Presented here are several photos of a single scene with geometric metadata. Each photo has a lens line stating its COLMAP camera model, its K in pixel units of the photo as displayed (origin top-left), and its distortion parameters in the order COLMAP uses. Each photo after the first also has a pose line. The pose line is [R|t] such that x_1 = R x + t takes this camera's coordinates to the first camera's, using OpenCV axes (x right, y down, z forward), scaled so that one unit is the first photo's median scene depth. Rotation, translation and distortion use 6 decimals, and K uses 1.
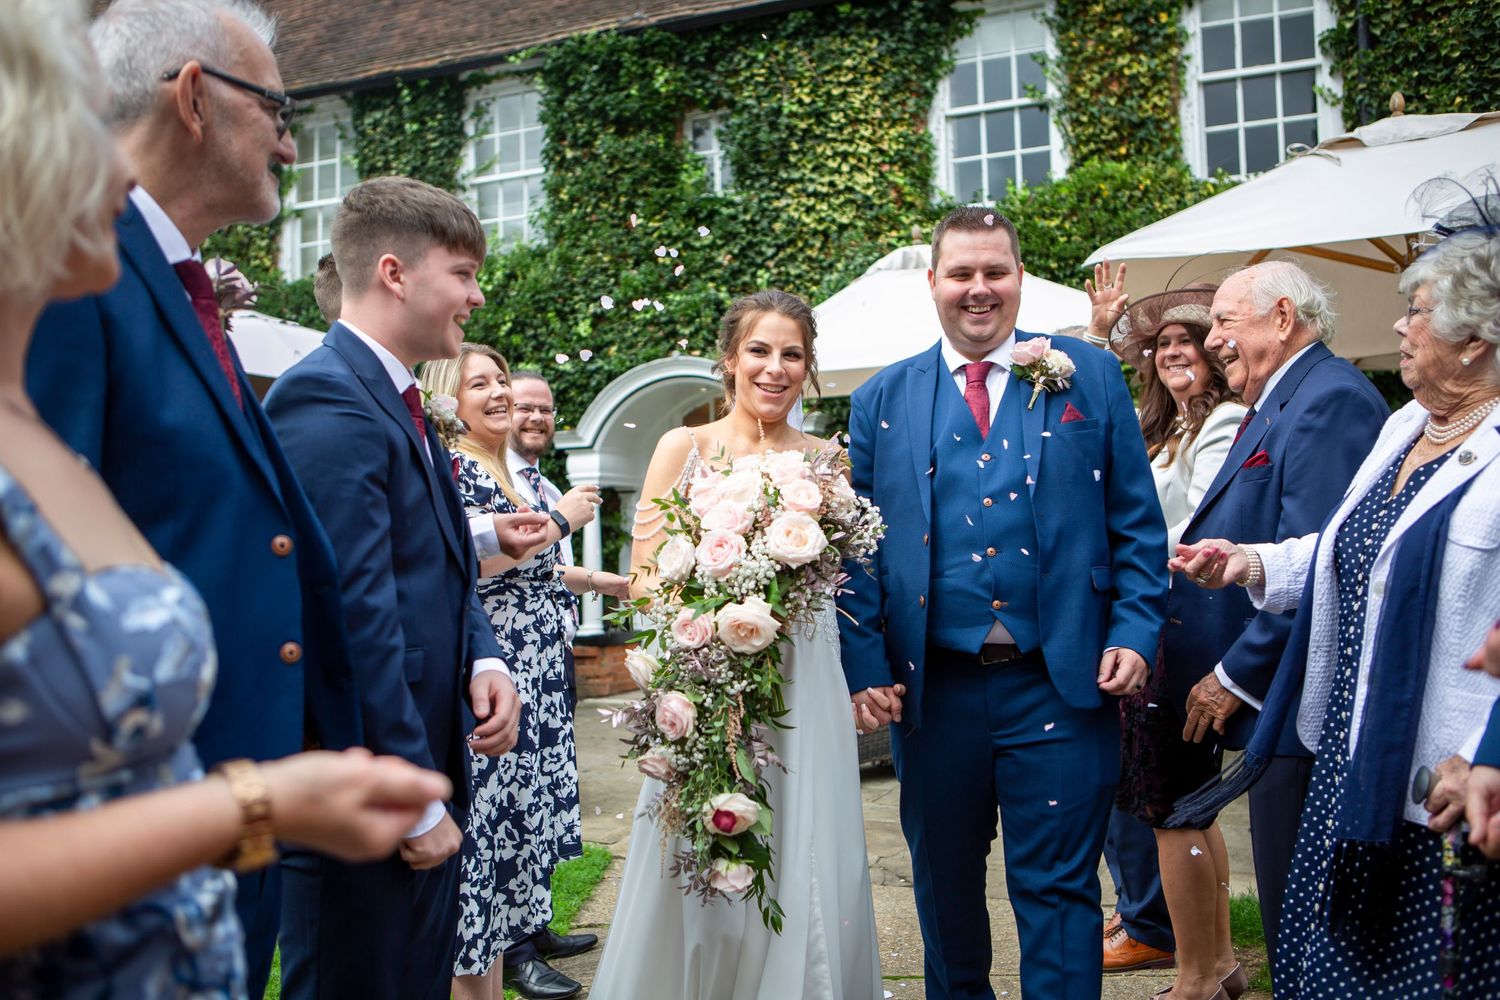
lens RADIAL K [[1417.8, 0, 695.2], [0, 1417.8, 489.6], [0, 0, 1]] dist [0.022539, 0.000000]
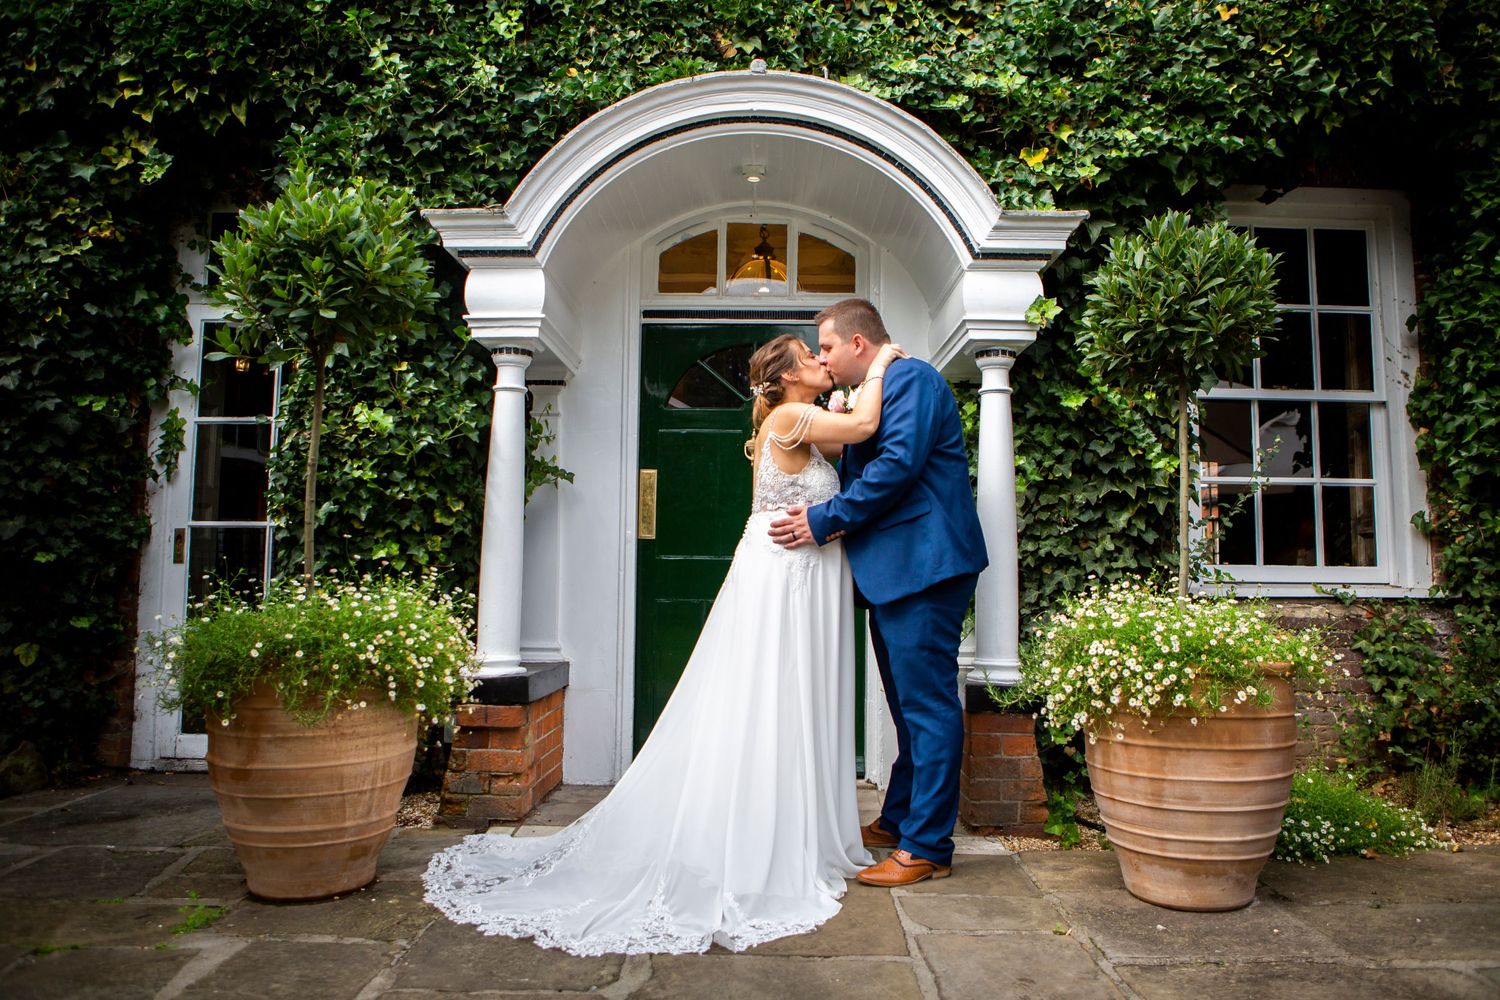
lens RADIAL K [[1062.3, 0, 748.0], [0, 1062.3, 486.1], [0, 0, 1]] dist [-0.058571, 0.000019]
pose [[0.924261, 0.069536, 0.375375, -0.128574], [-0.056990, 0.997385, -0.044437, 0.053643], [-0.377484, 0.019679, 0.925807, 0.662807]]
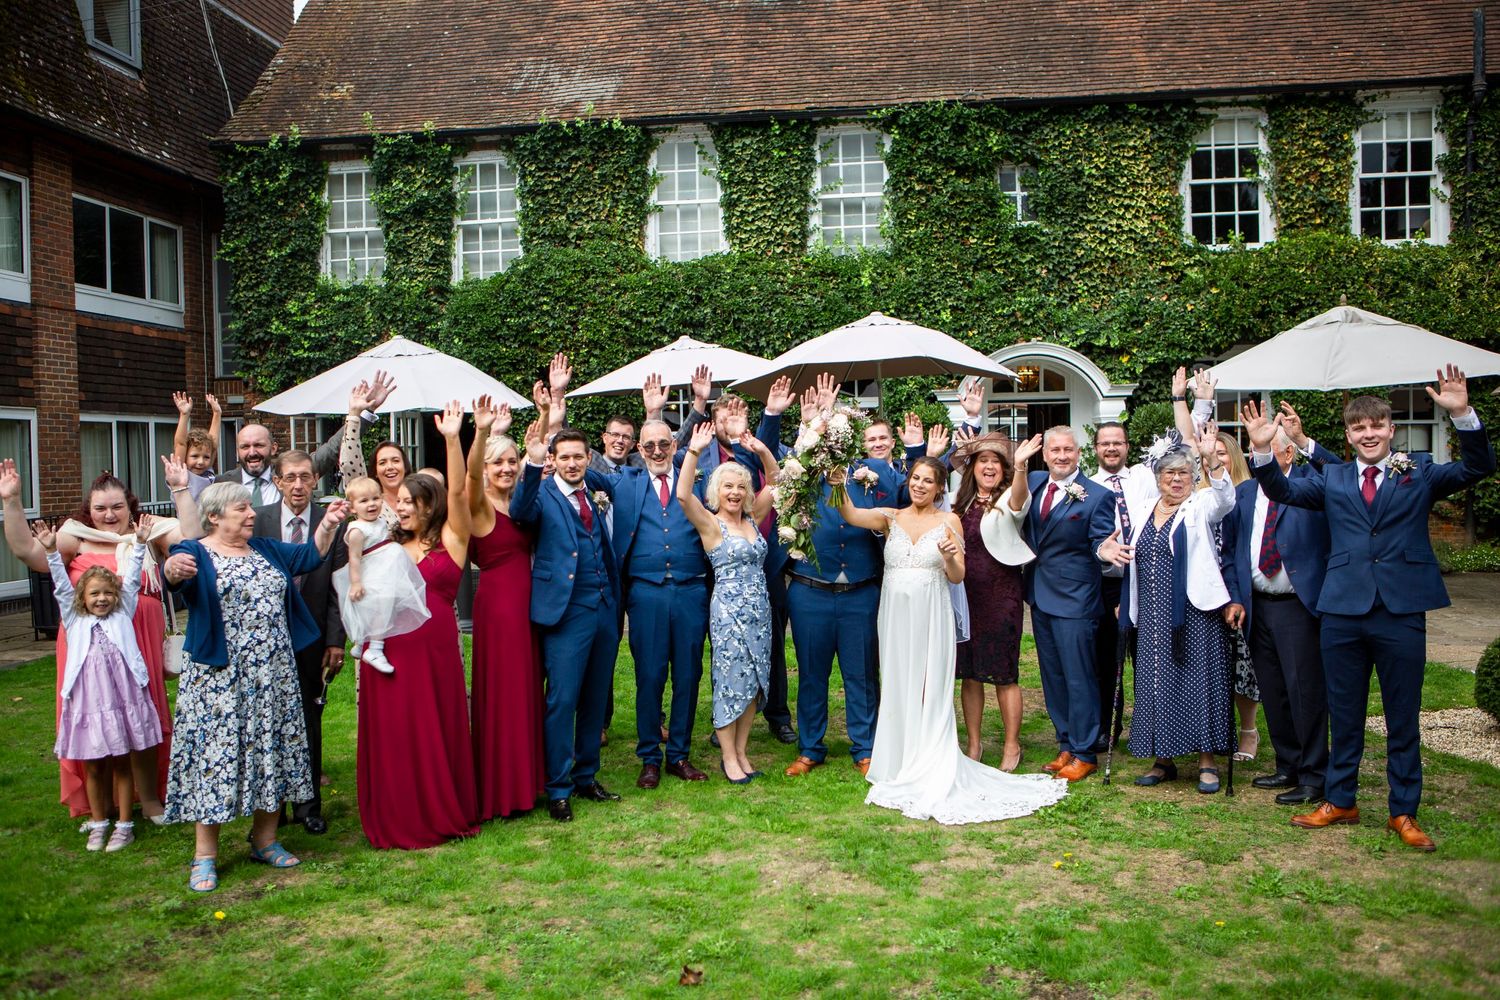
lens RADIAL K [[1297.7, 0, 744.6], [0, 1297.7, 507.2], [0, 0, 1]] dist [-0.033679, 0.087559]
pose [[0.970411, -0.001418, 0.241454, -0.605147], [-0.020064, 0.996051, 0.086487, -0.031394], [-0.240623, -0.088772, 0.966551, -0.236317]]
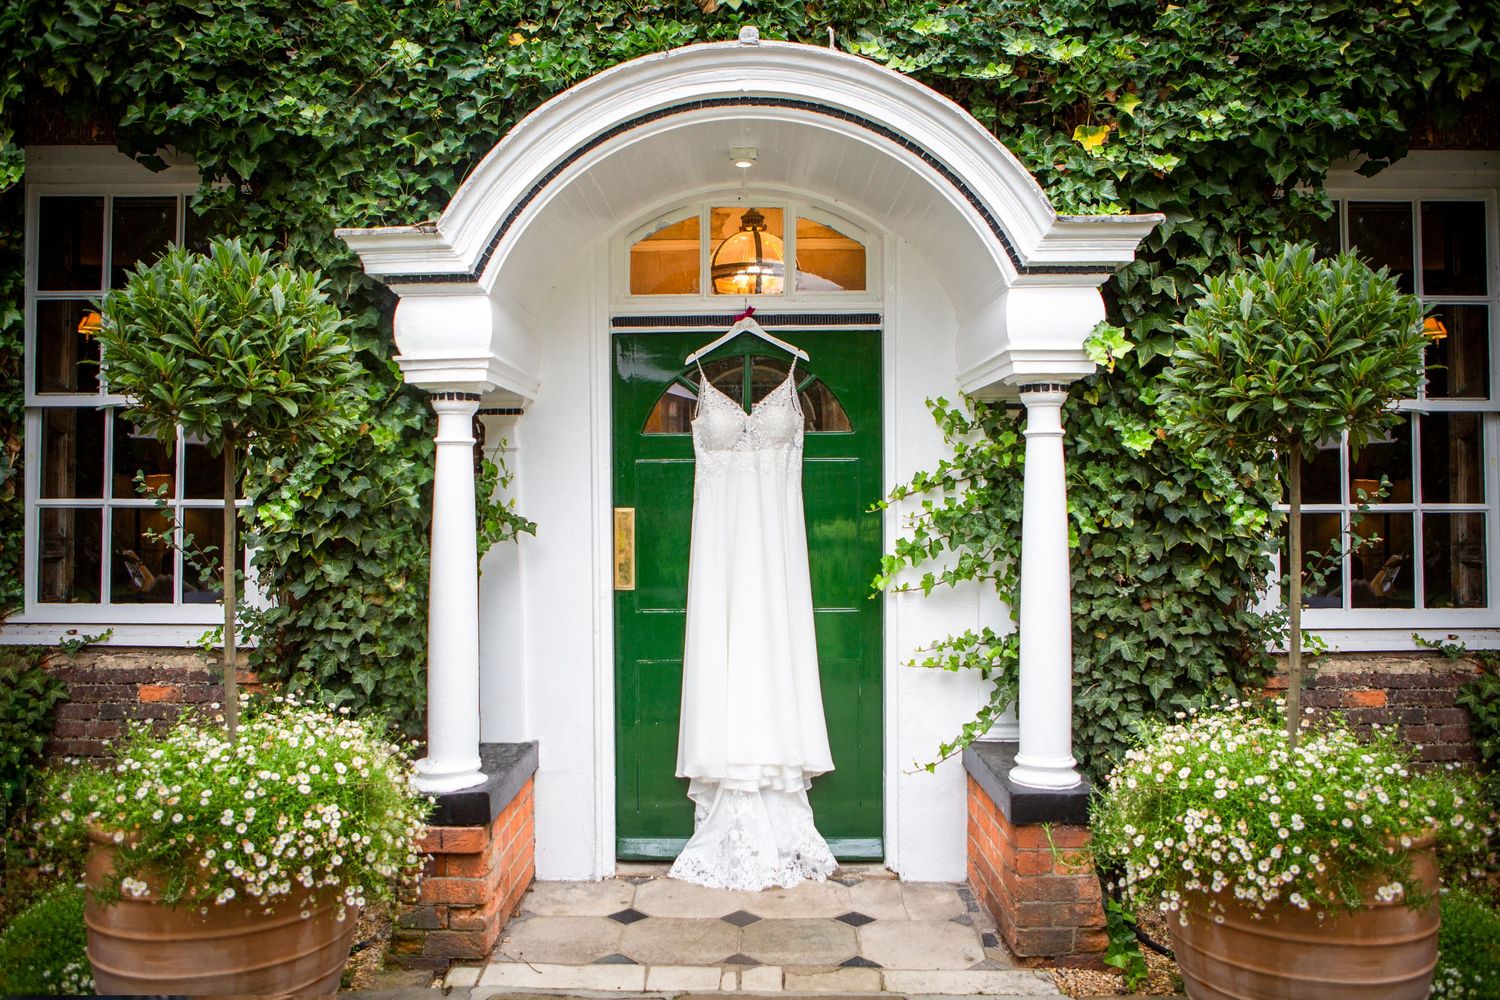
lens RADIAL K [[1120.4, 0, 718.2], [0, 1120.4, 481.2], [0, 0, 1]] dist [-0.063763, 0.033832]
pose [[0.928643, 0.020949, 0.370382, -0.118284], [-0.036329, 0.998741, 0.034599, 0.009624], [-0.369191, -0.045586, 0.928235, 0.704717]]
